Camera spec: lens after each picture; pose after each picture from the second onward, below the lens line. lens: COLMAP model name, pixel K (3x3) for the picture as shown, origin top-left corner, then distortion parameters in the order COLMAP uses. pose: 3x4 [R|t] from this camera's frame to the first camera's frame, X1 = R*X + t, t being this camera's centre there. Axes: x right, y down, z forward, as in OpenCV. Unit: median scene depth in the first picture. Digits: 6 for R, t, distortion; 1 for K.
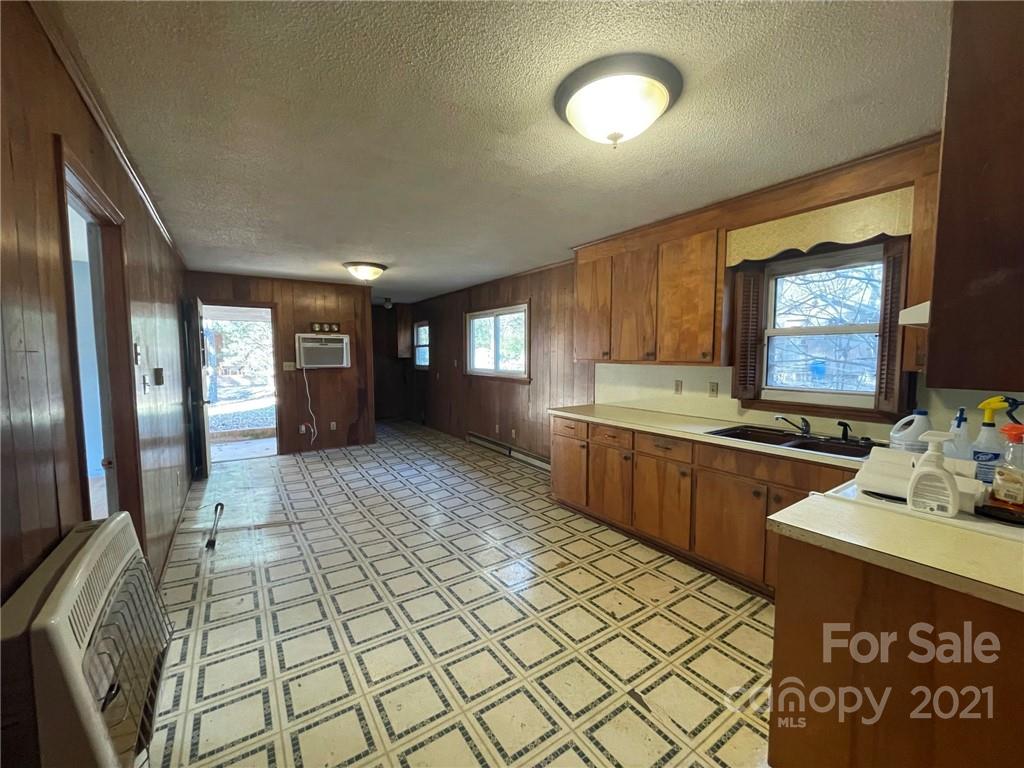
lens RADIAL K [[405.4, 0, 509.1], [0, 405.4, 380.8], [0, 0, 1]] dist [-0.025650, -0.000030]
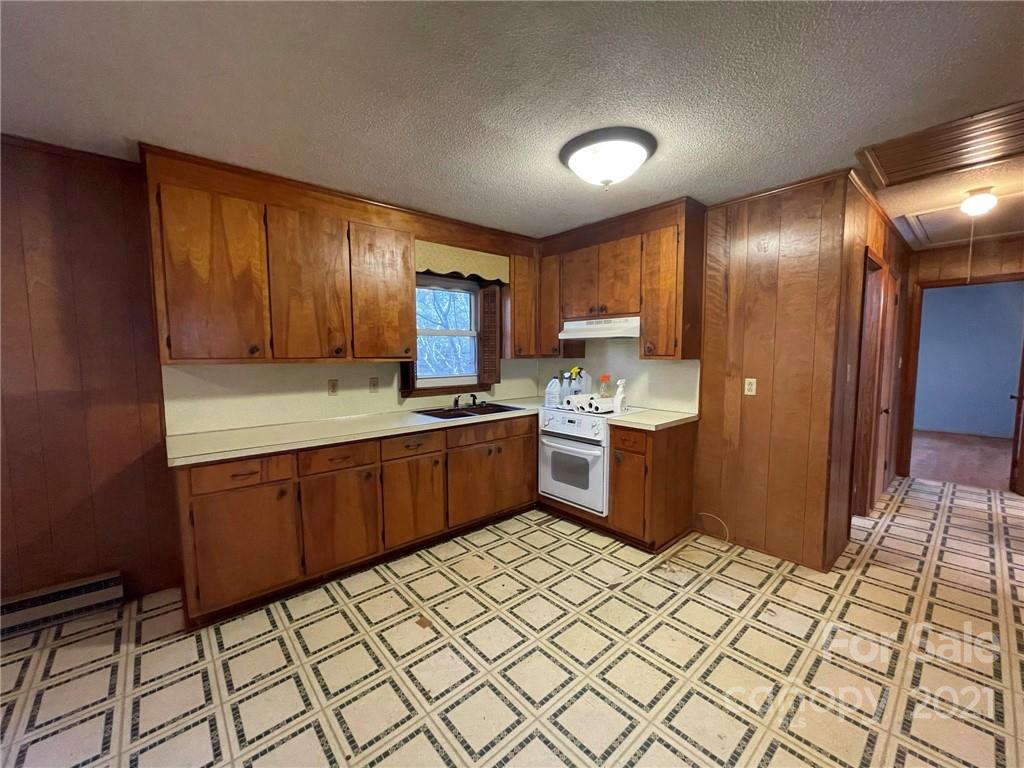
lens RADIAL K [[411.7, 0, 512.0], [0, 411.7, 384.0], [0, 0, 1]] dist [0.000226, 0.000041]
pose [[-0.124912, -0.082377, 0.988742, -0.650974], [0.066517, 0.993610, 0.091186, -0.060085], [-0.989936, 0.077158, -0.118634, 0.917026]]
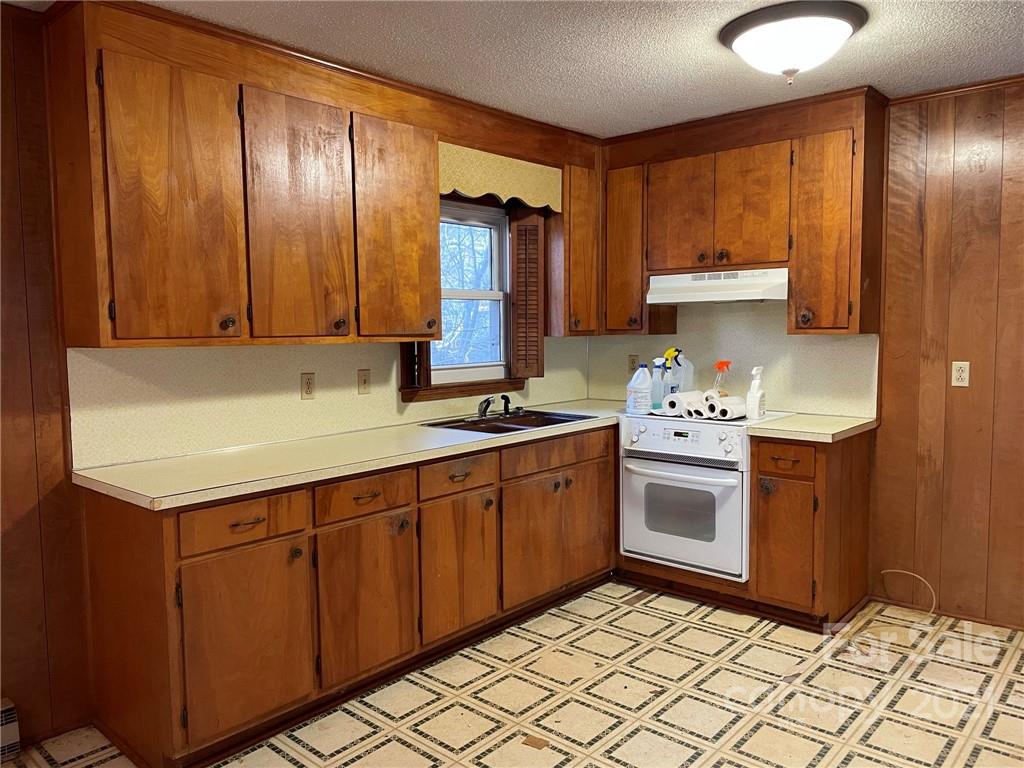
lens RADIAL K [[771.7, 0, 508.3], [0, 771.7, 380.2], [0, 0, 1]] dist [0.093845, -0.117010]
pose [[-0.249451, -0.072141, 0.965697, -0.786513], [0.070458, 0.993226, 0.092398, -0.083771], [-0.965821, 0.091090, -0.242678, 1.260668]]
